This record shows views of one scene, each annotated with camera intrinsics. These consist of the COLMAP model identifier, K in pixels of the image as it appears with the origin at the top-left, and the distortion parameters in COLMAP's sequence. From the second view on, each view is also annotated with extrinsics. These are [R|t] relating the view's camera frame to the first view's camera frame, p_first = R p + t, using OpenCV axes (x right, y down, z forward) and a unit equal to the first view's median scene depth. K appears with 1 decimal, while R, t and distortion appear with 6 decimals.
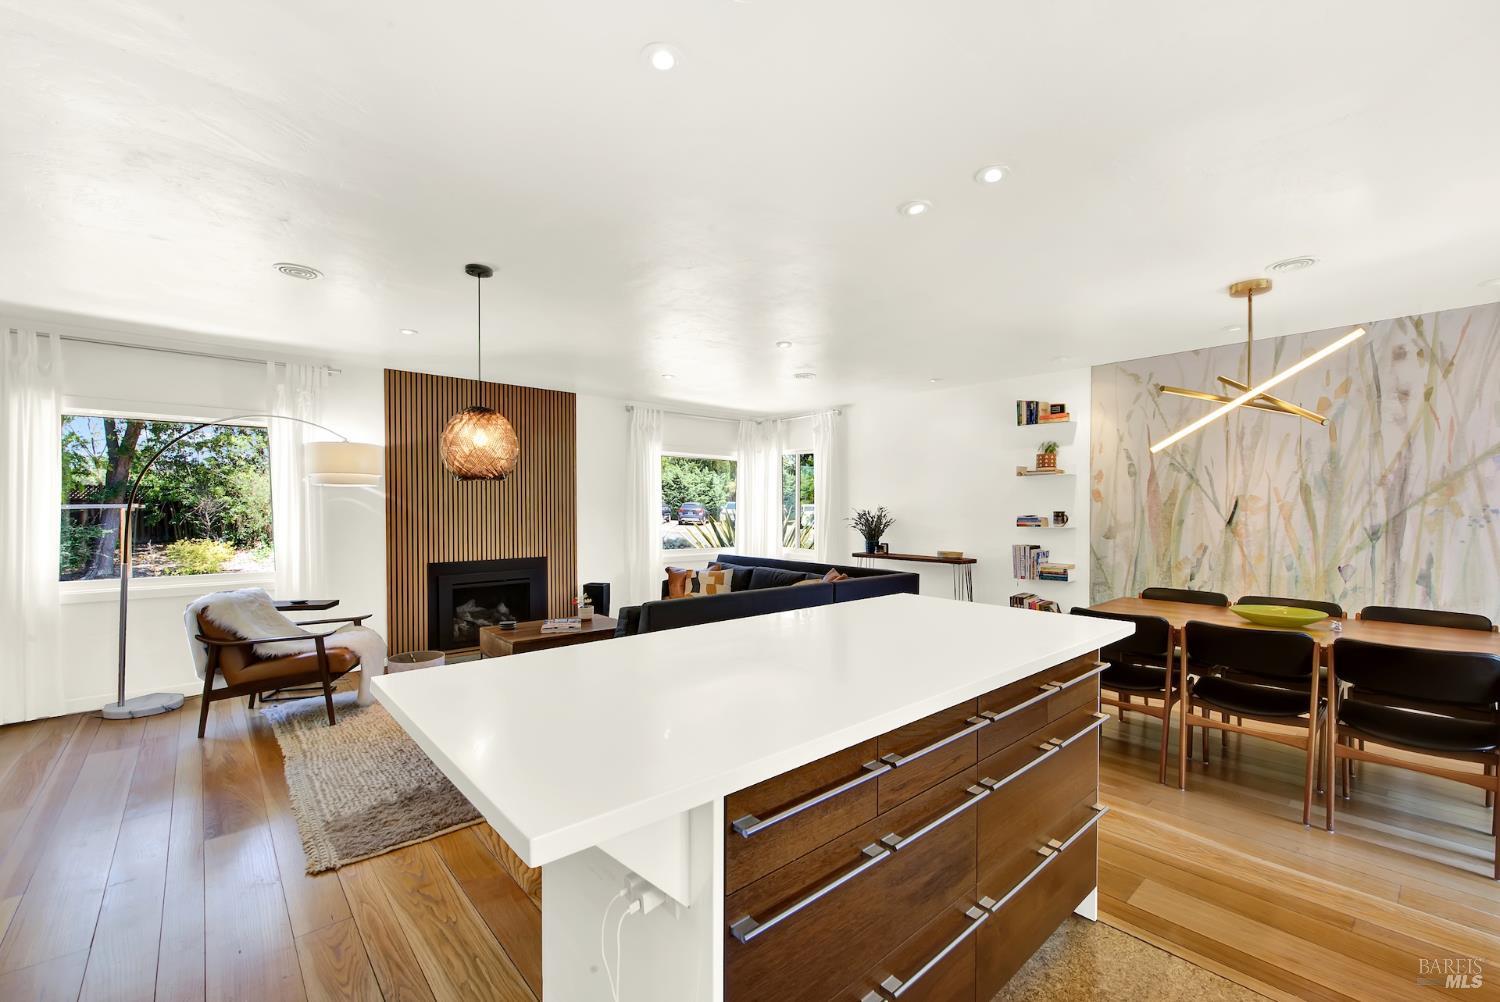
lens RADIAL K [[616.2, 0, 756.8], [0, 616.2, 515.6], [0, 0, 1]] dist [-0.000282, -0.000330]
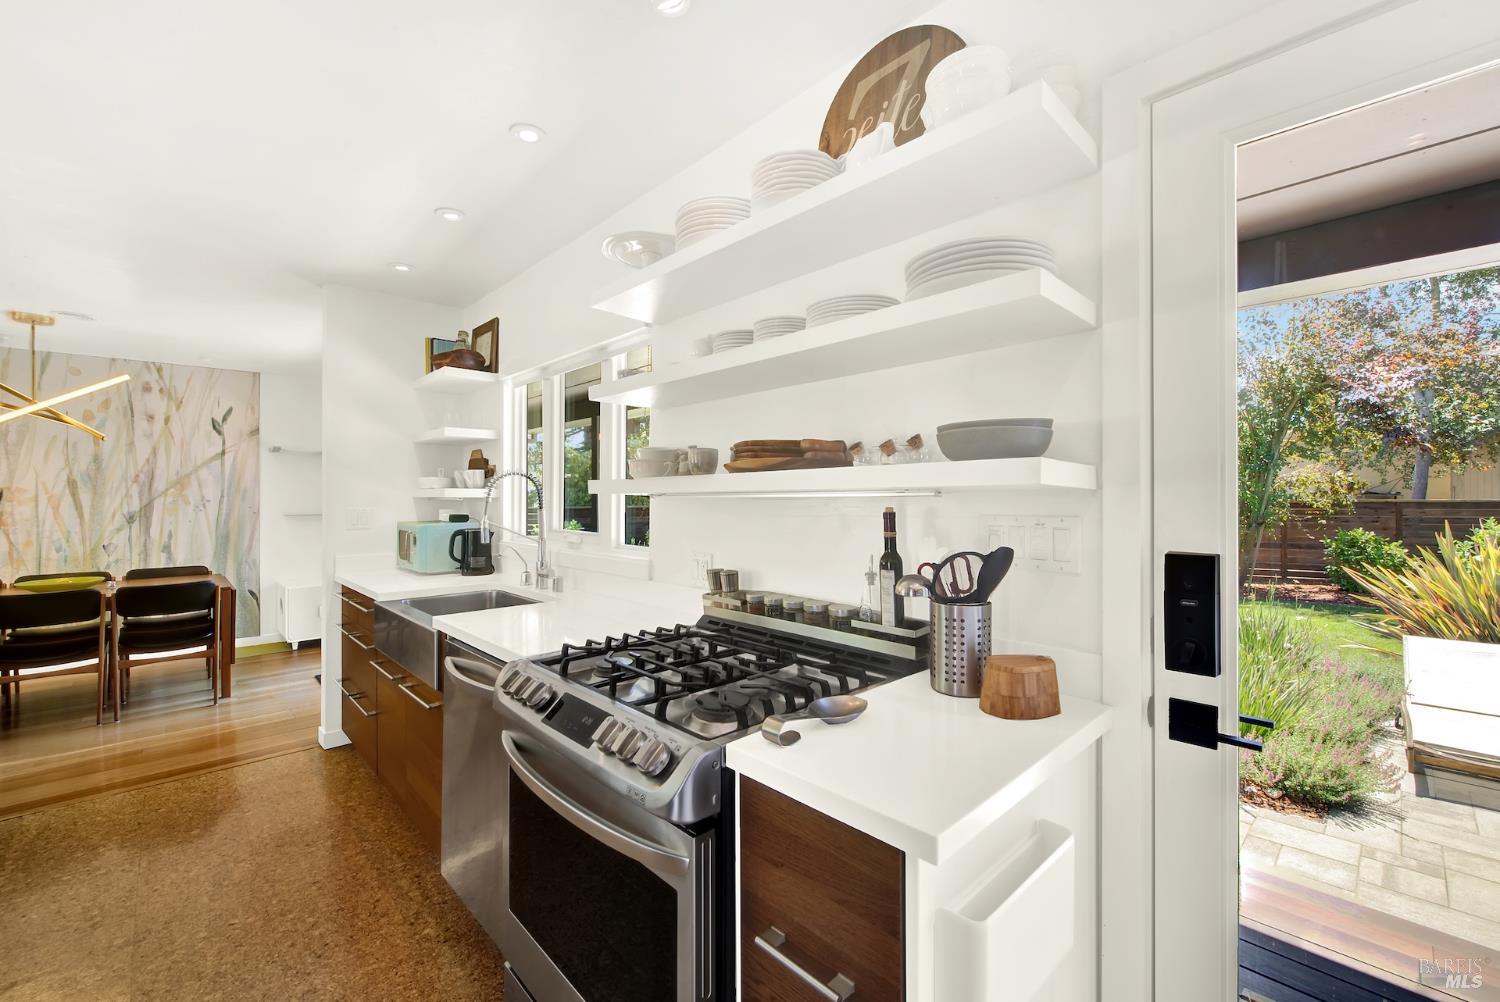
lens RADIAL K [[614.2, 0, 756.2], [0, 614.2, 500.9], [0, 0, 1]] dist [0.002354, -0.000668]
pose [[-0.026064, -0.005460, 0.999645, -0.344103], [0.012812, 0.999901, 0.005795, 0.001535], [-0.999578, 0.012958, -0.025992, -0.302253]]
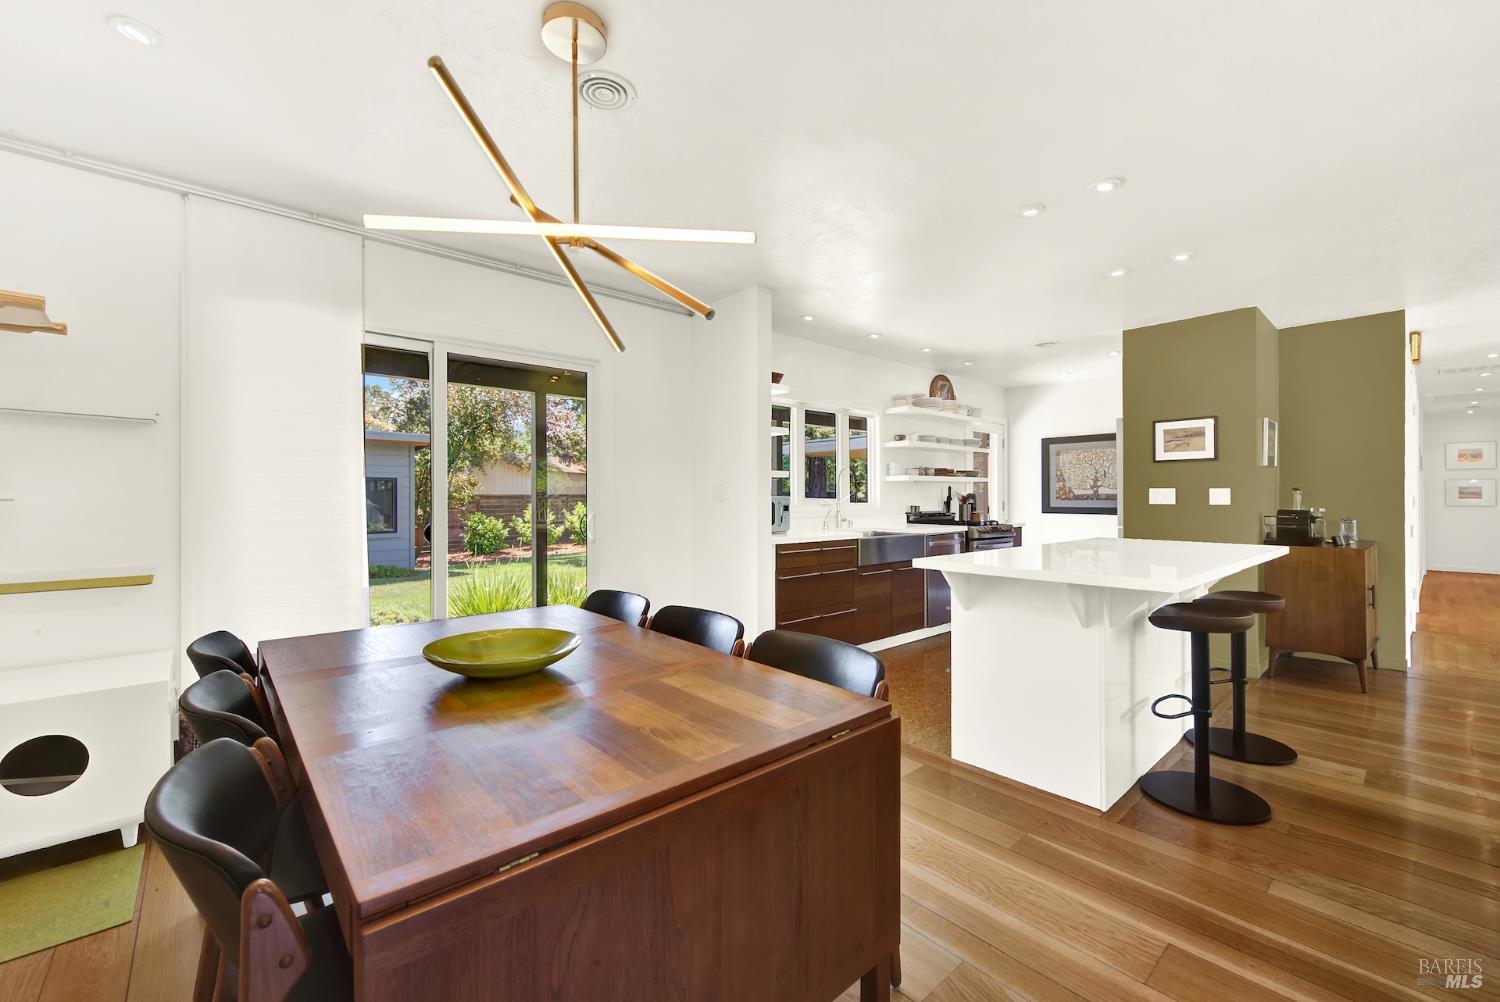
lens RADIAL K [[608.9, 0, 760.9], [0, 608.9, 493.3], [0, 0, 1]] dist [-0.000313, -0.000264]
pose [[-0.999987, -0.002422, -0.004541, 0.490437], [-0.002450, 0.999978, 0.006141, 0.018918], [0.004526, 0.006152, -0.999971, 1.170736]]
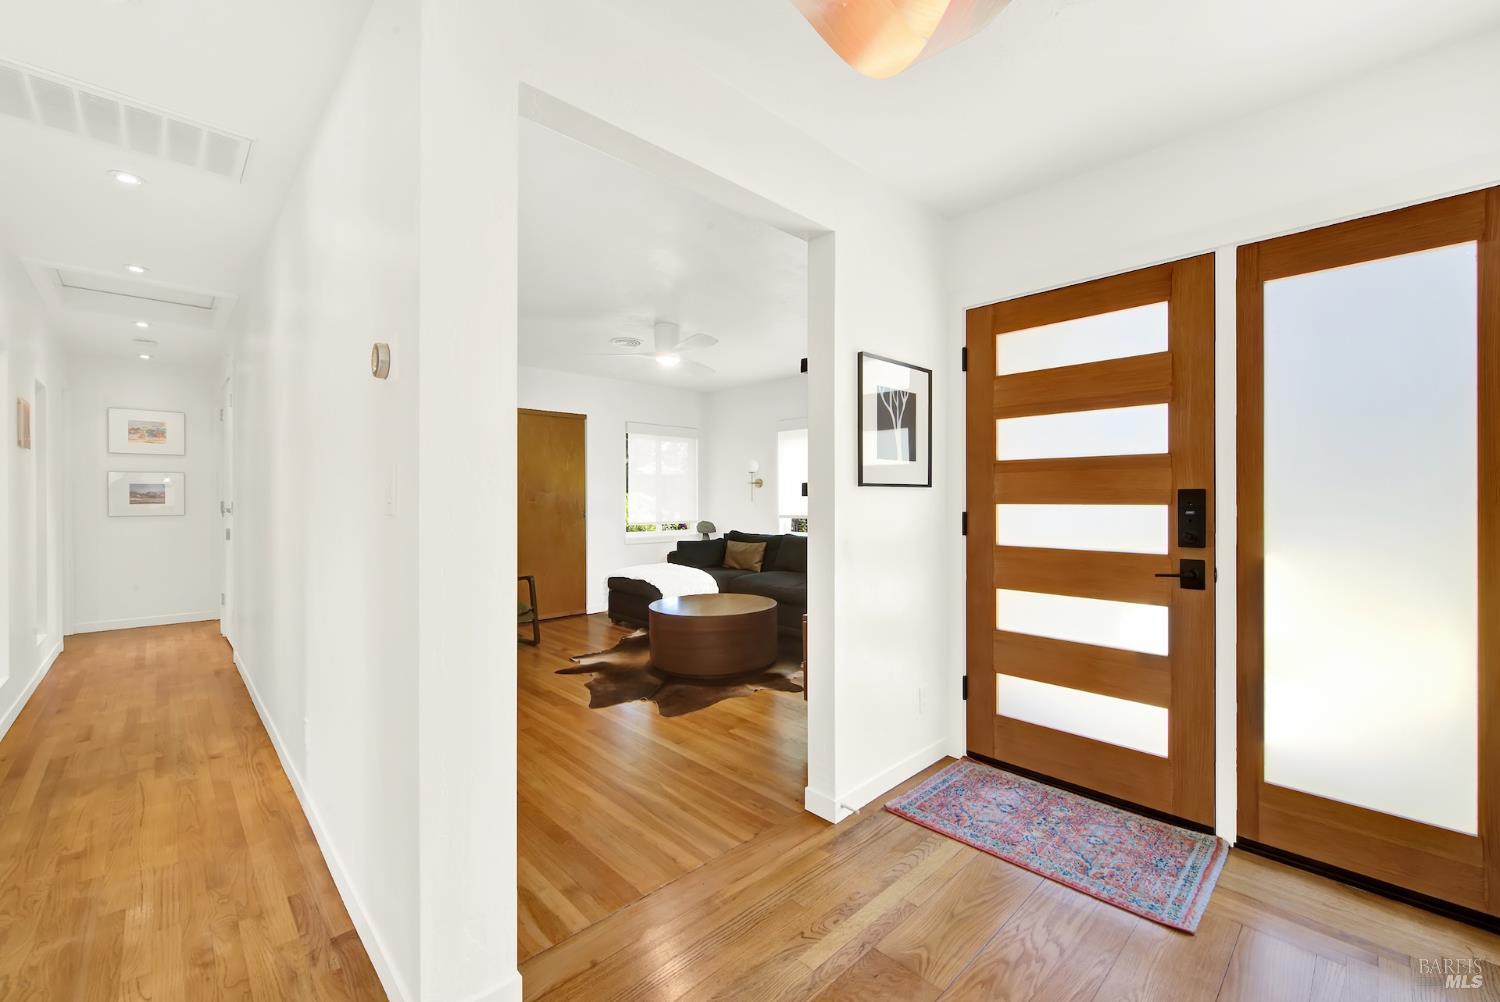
lens RADIAL K [[614.2, 0, 756.2], [0, 614.2, 500.9], [0, 0, 1]] dist [0.002354, -0.000668]
pose [[0.042596, 0.003049, -0.999088, -0.777298], [-0.008967, 0.999956, 0.002670, 0.024463], [0.999052, 0.008845, 0.042622, 0.181376]]
